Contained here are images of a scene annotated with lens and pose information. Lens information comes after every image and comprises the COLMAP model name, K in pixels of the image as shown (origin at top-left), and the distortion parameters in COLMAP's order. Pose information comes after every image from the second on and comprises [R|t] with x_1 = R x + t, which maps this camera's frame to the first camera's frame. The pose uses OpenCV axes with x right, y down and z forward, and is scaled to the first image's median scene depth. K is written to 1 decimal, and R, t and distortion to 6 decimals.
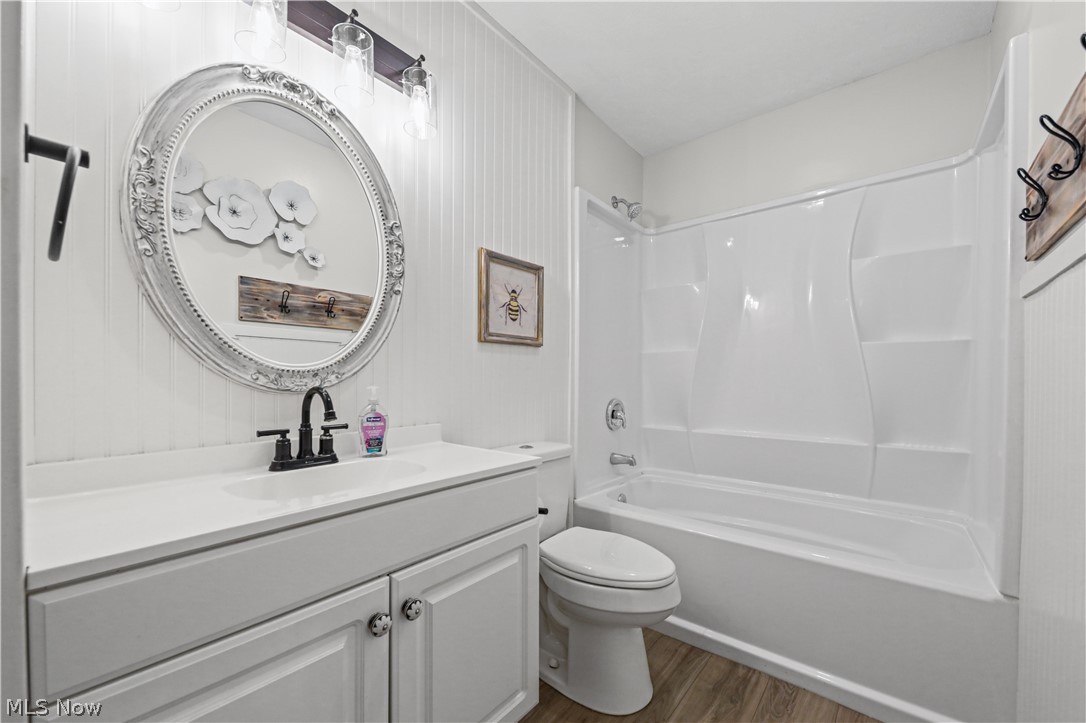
lens RADIAL K [[425.2, 0, 541.9], [0, 425.2, 370.7], [0, 0, 1]] dist [0.003951, -0.000370]
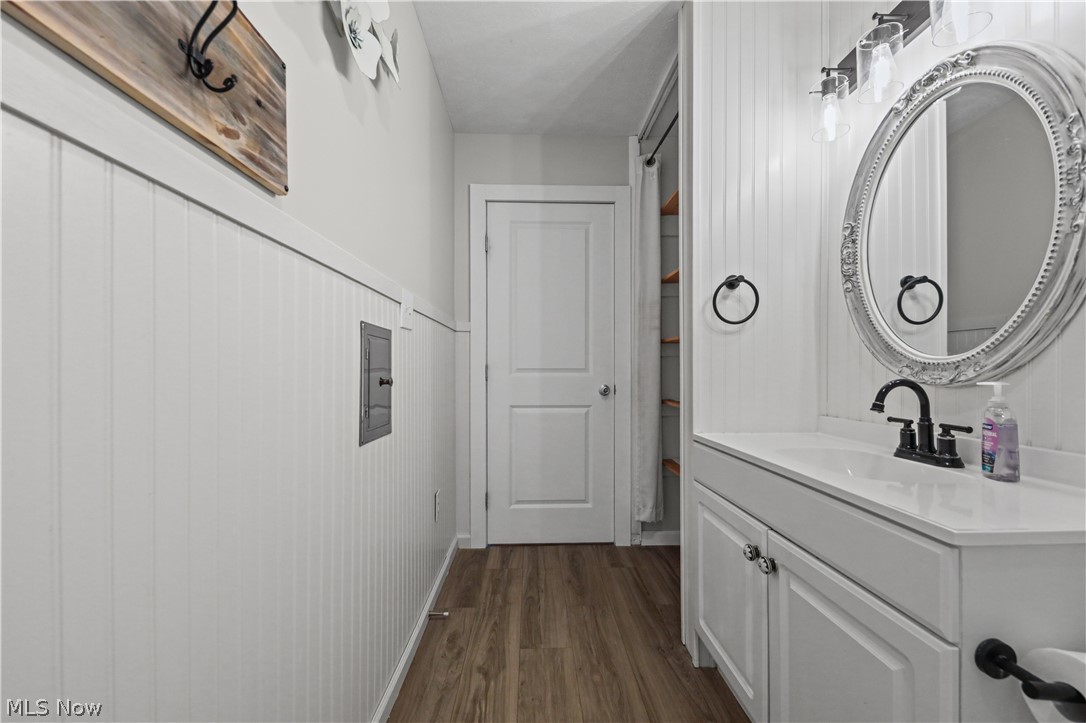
lens RADIAL K [[425.2, 0, 541.9], [0, 425.2, 370.7], [0, 0, 1]] dist [0.003951, -0.000370]
pose [[-0.743353, -0.012909, -0.668775, 0.772986], [-0.006151, 0.999903, -0.012464, 0.035466], [0.668871, -0.005151, -0.743360, 1.164485]]
